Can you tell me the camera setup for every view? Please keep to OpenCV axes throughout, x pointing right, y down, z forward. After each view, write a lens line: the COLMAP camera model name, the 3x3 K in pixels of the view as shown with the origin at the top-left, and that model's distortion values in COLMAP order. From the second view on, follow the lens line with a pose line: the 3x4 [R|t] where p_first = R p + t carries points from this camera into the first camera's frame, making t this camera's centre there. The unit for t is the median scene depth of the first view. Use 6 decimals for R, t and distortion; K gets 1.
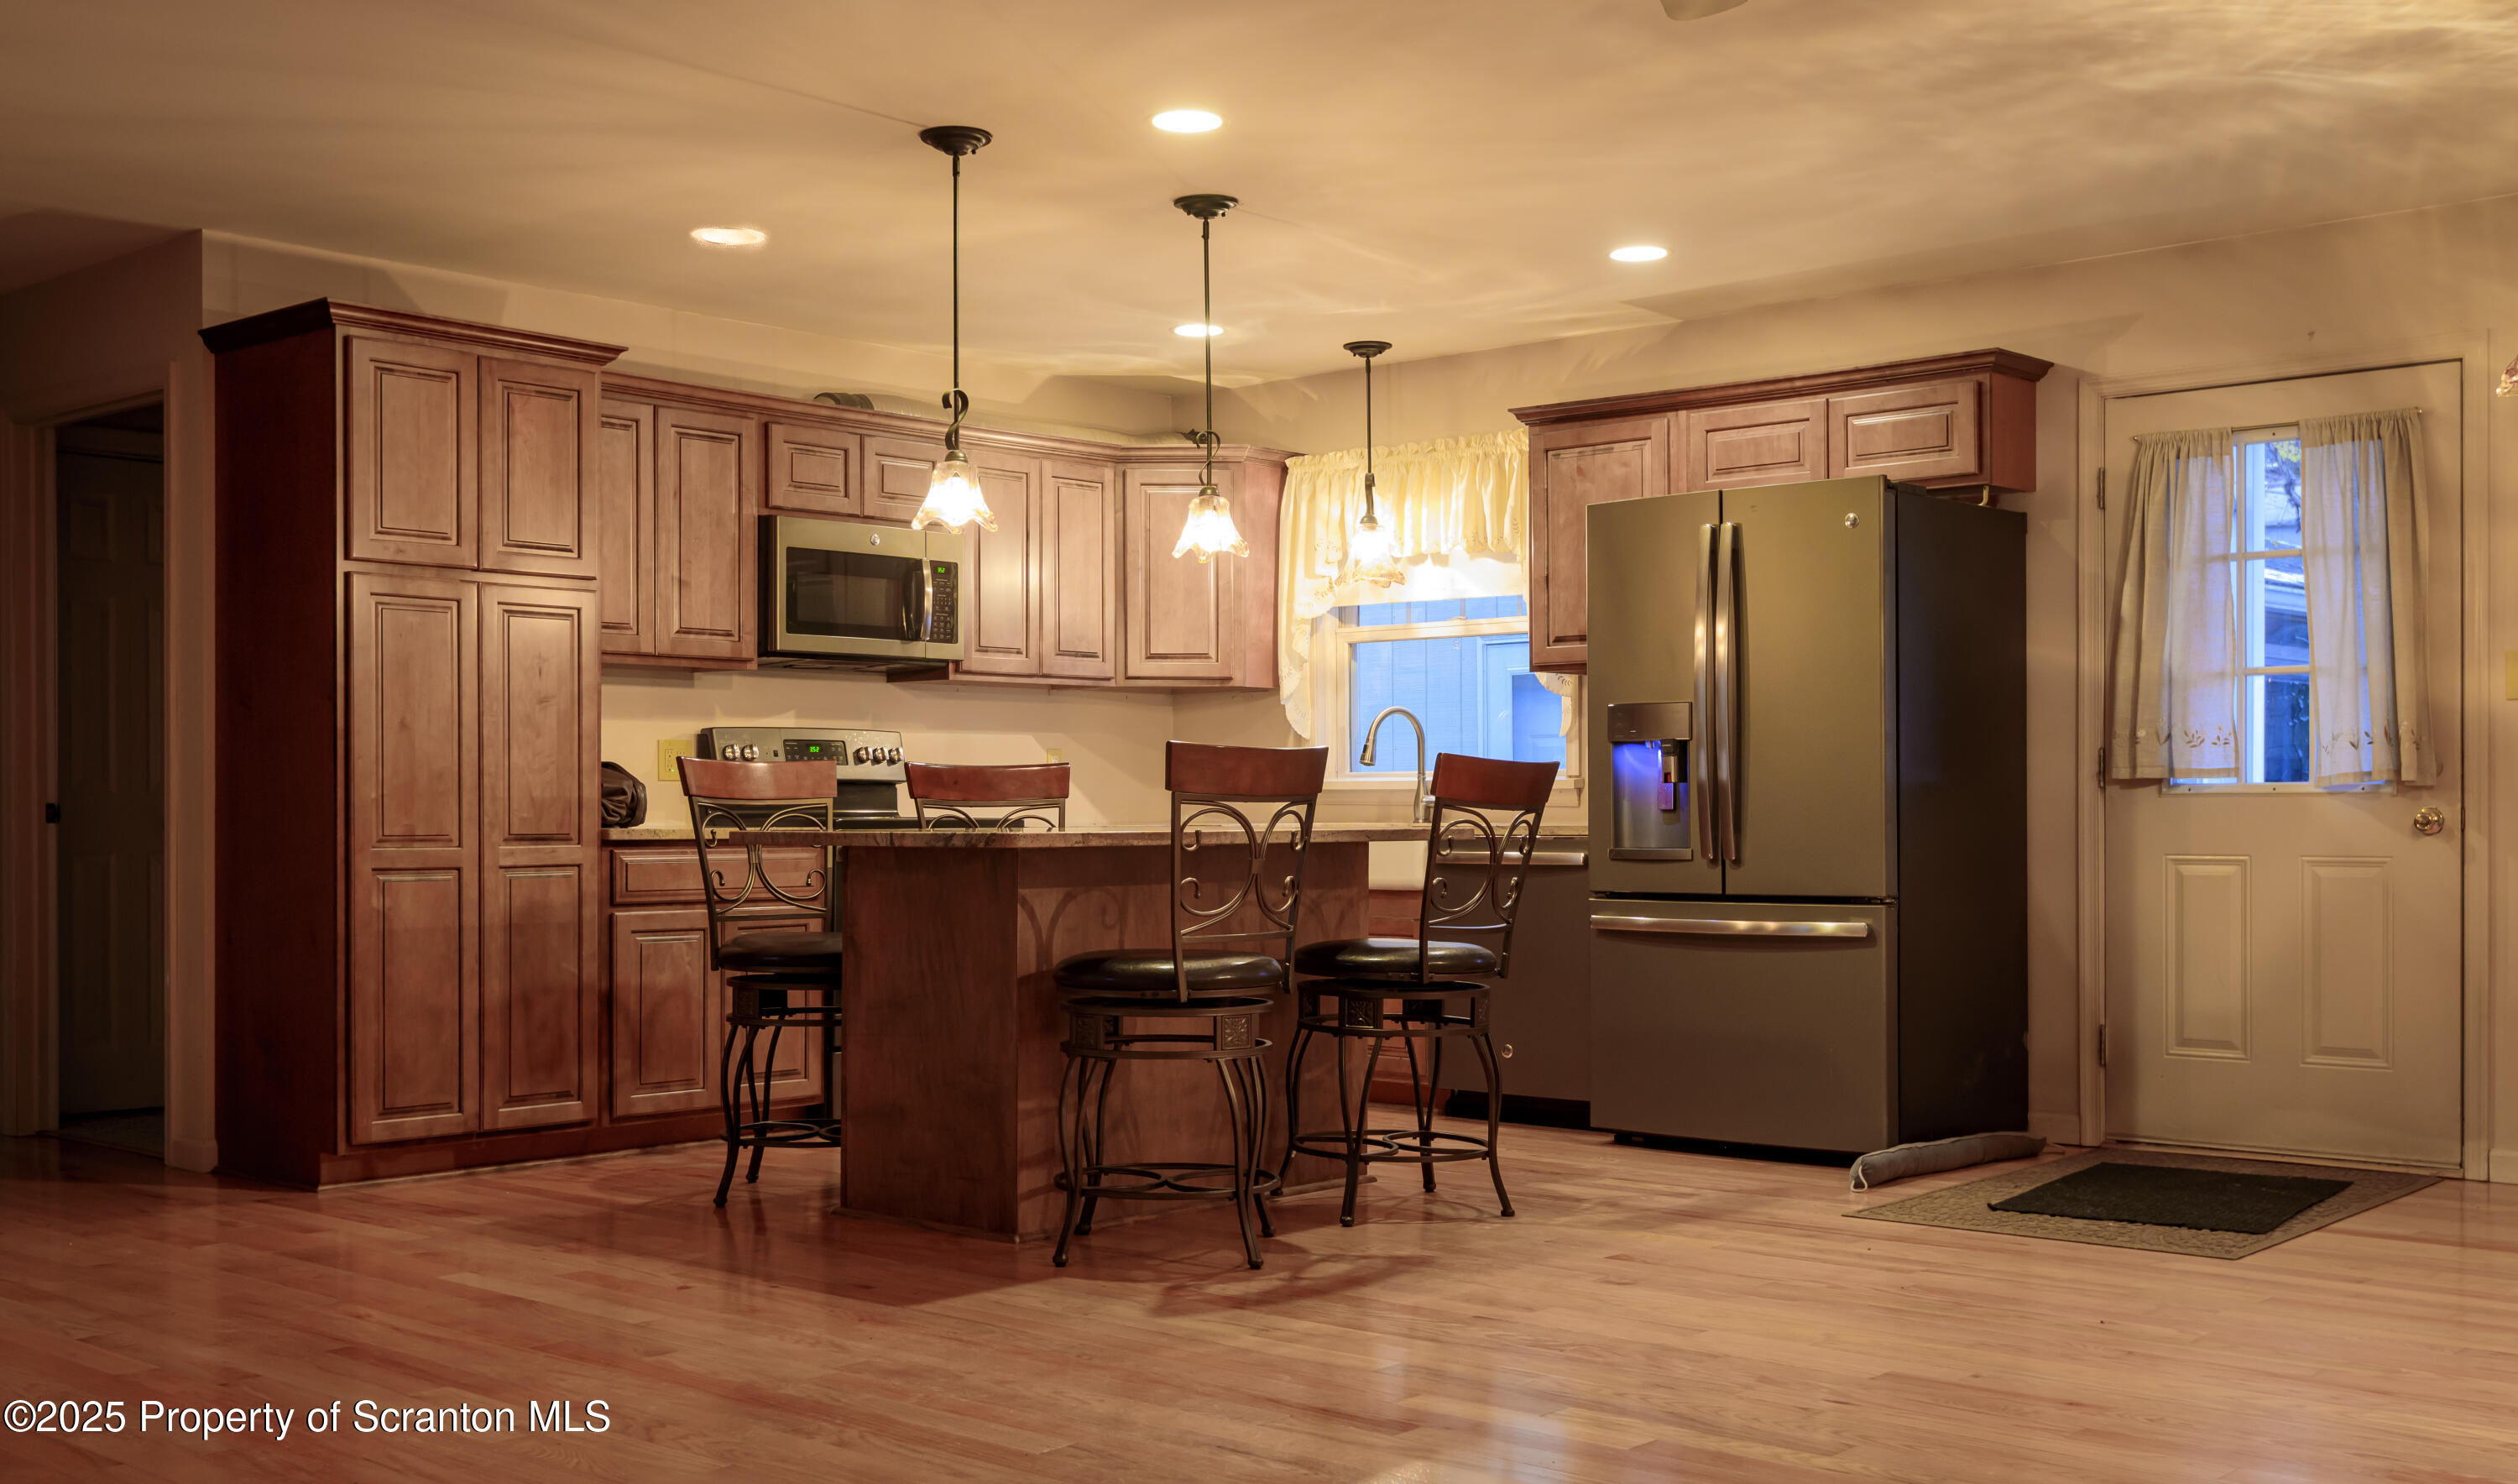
lens RADIAL K [[2538.1, 0, 1256.8], [0, 2538.1, 755.1], [0, 0, 1]] dist [-0.041042, 0.000000]
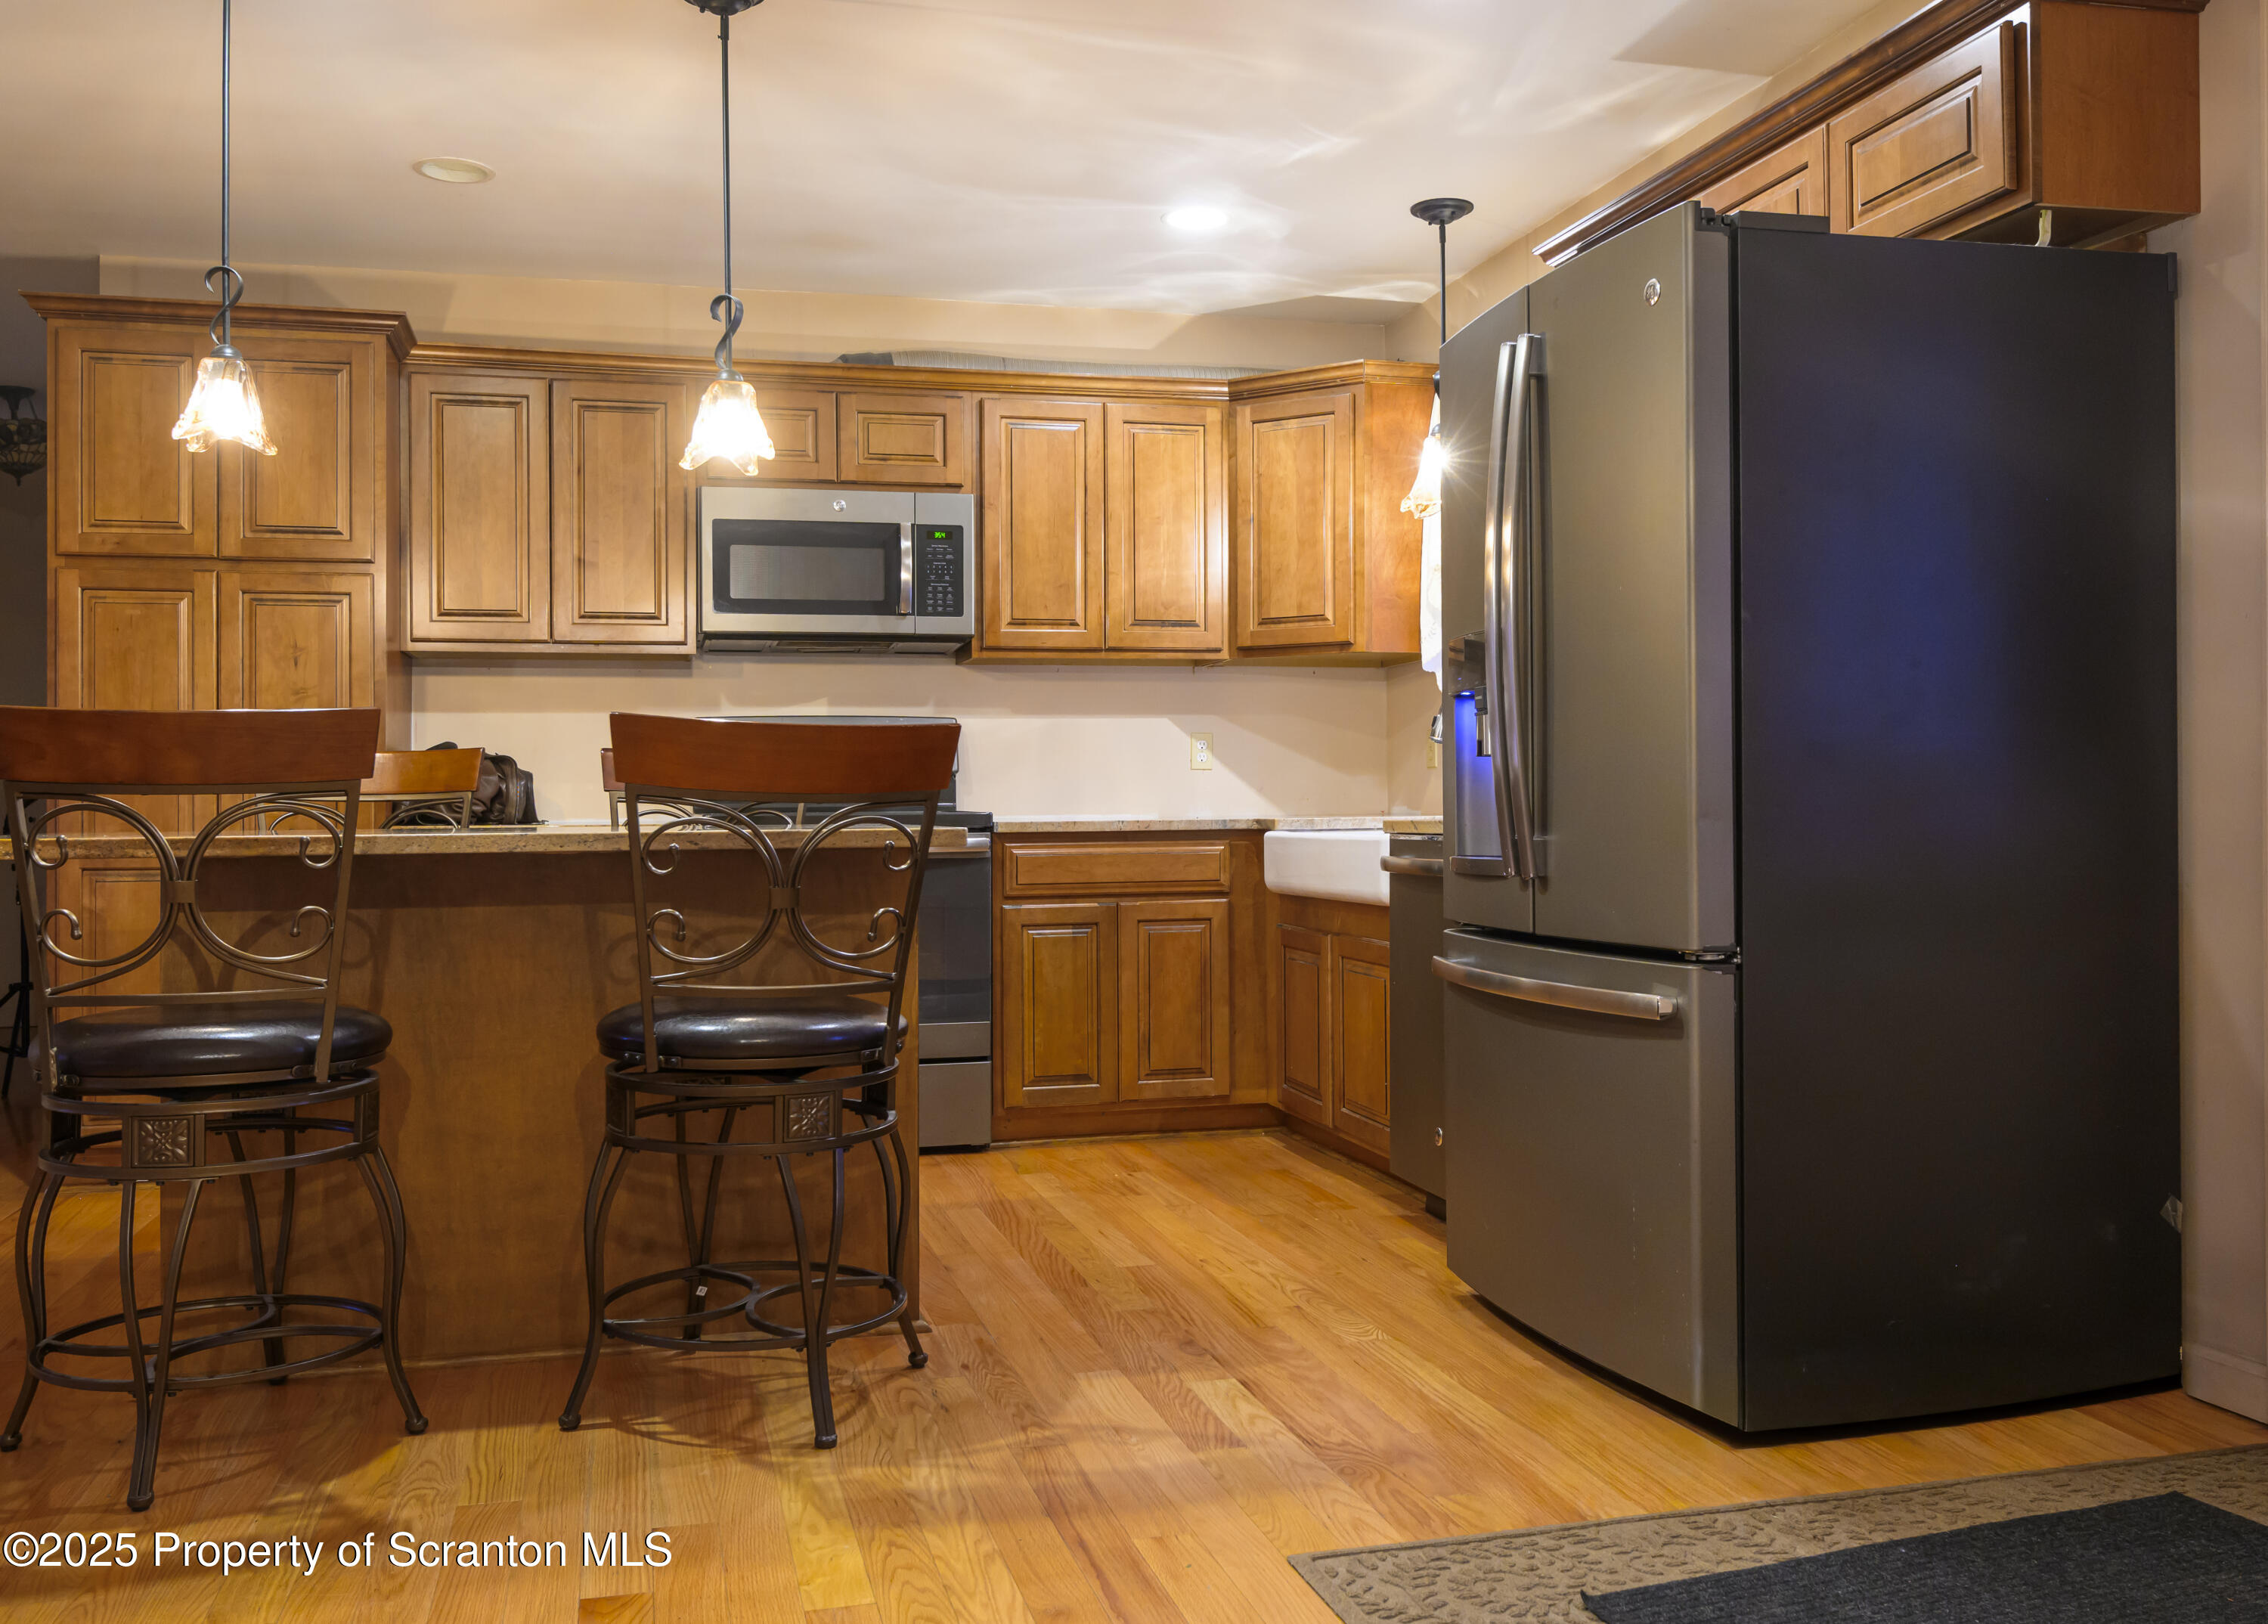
lens RADIAL K [[1978.6, 0, 1049.9], [0, 1978.6, 780.0], [0, 0, 1]] dist [-0.012331, -0.007118]
pose [[0.825192, -0.012363, -0.564717, 0.335242], [0.019176, 0.999797, 0.006133, 0.011089], [0.564527, -0.015890, 0.825262, 0.495170]]
